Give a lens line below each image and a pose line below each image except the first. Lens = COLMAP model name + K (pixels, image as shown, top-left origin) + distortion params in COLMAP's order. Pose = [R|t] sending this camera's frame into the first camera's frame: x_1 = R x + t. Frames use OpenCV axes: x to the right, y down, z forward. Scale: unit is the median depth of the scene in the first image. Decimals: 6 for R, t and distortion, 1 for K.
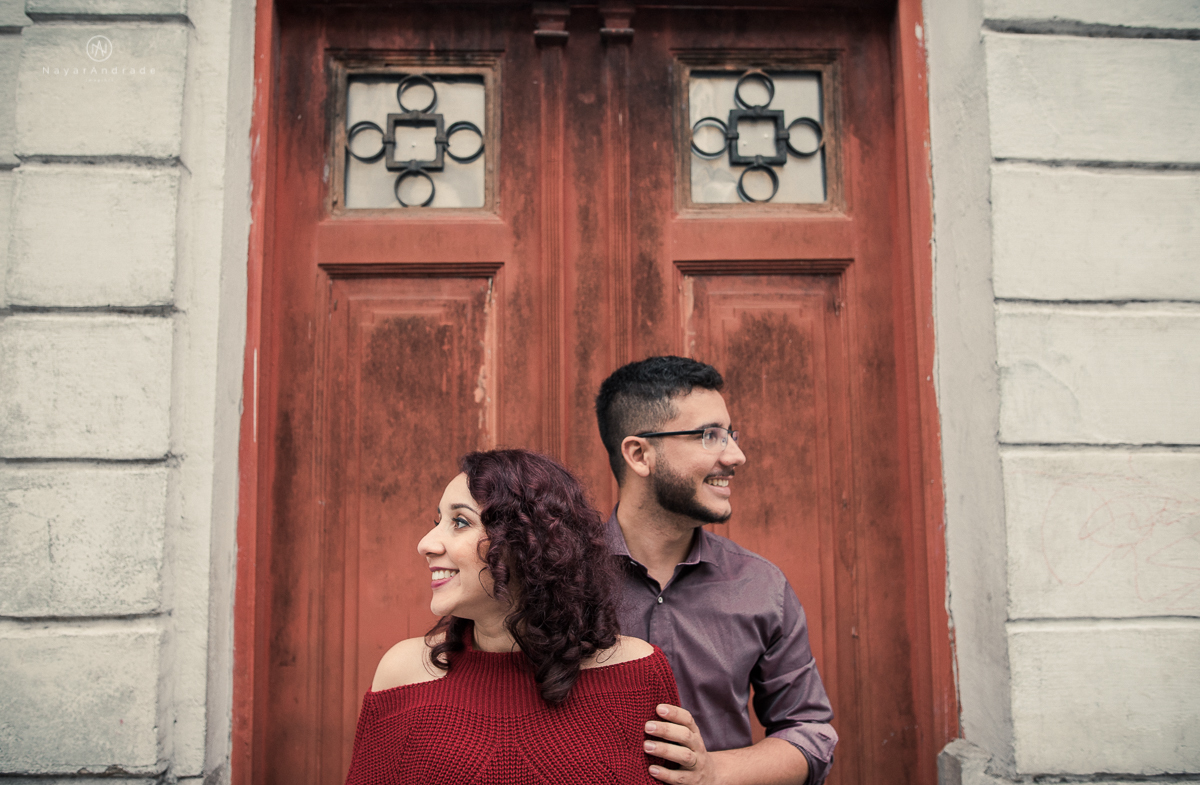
lens RADIAL K [[902.5, 0, 580.6], [0, 902.5, 364.1], [0, 0, 1]] dist [-0.054570, 0.048350]
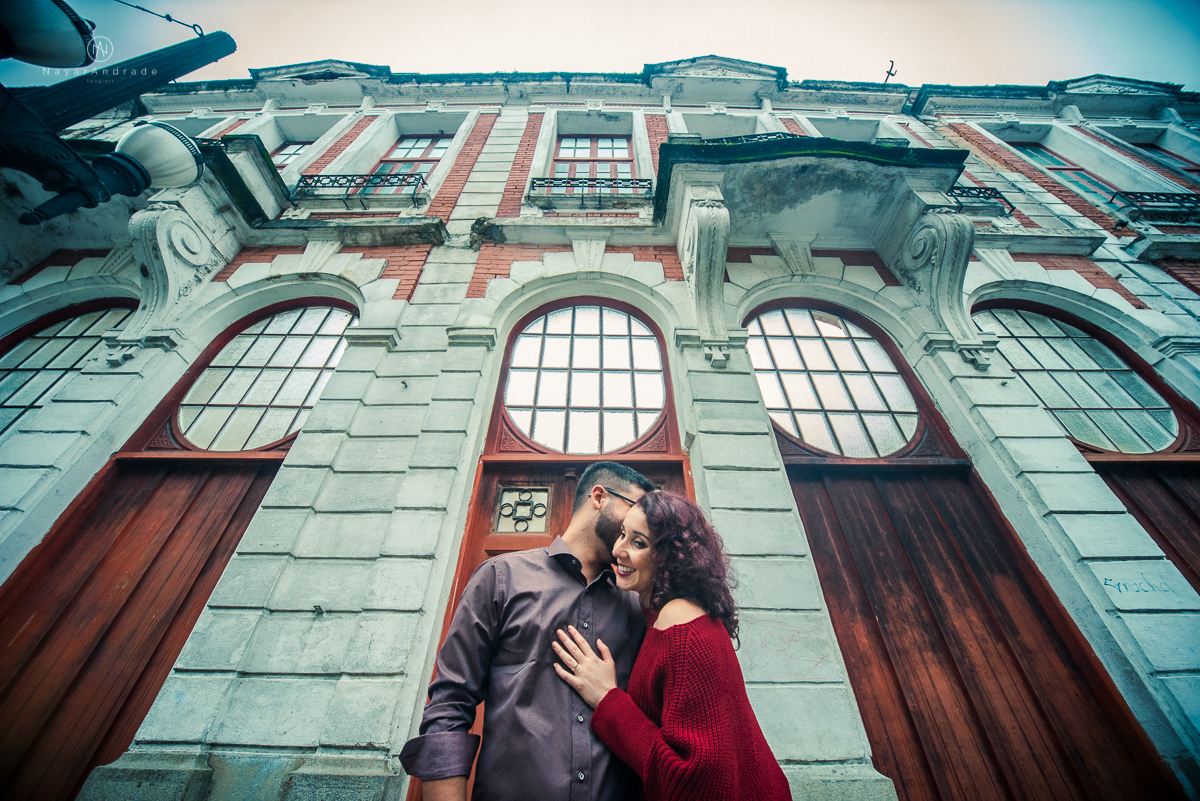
lens RADIAL K [[423.4, 0, 599.0], [0, 423.4, 412.5], [0, 0, 1]] dist [-0.018291, -0.000142]
pose [[0.999004, -0.017501, -0.041033, 0.136297], [-0.007896, 0.835940, -0.548764, 0.261810], [0.043905, 0.548541, 0.834970, -0.349108]]
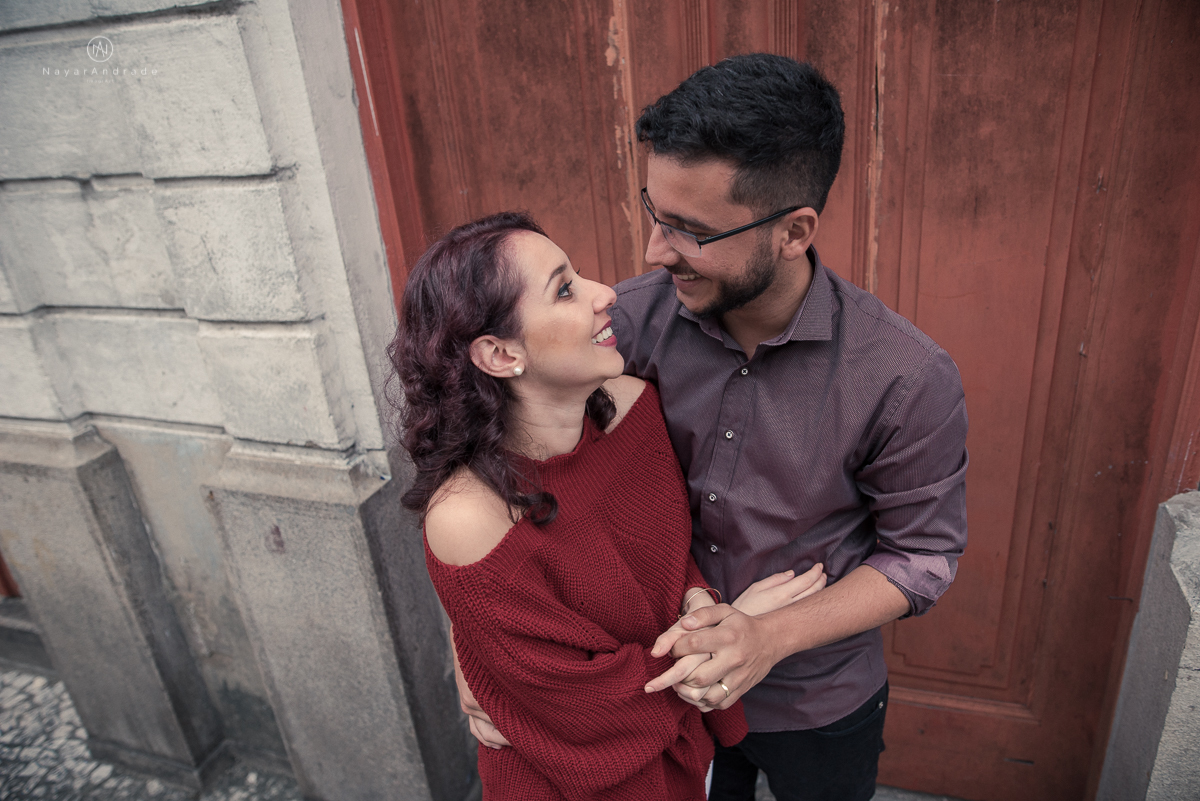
lens RADIAL K [[827.3, 0, 599.7], [0, 827.3, 401.9], [0, 0, 1]] dist [-0.030284, 0.015707]
pose [[0.922608, 0.086559, -0.375902, 0.191440], [0.122037, 0.858944, 0.497314, -0.071201], [0.365926, -0.504700, 0.781905, 0.261251]]
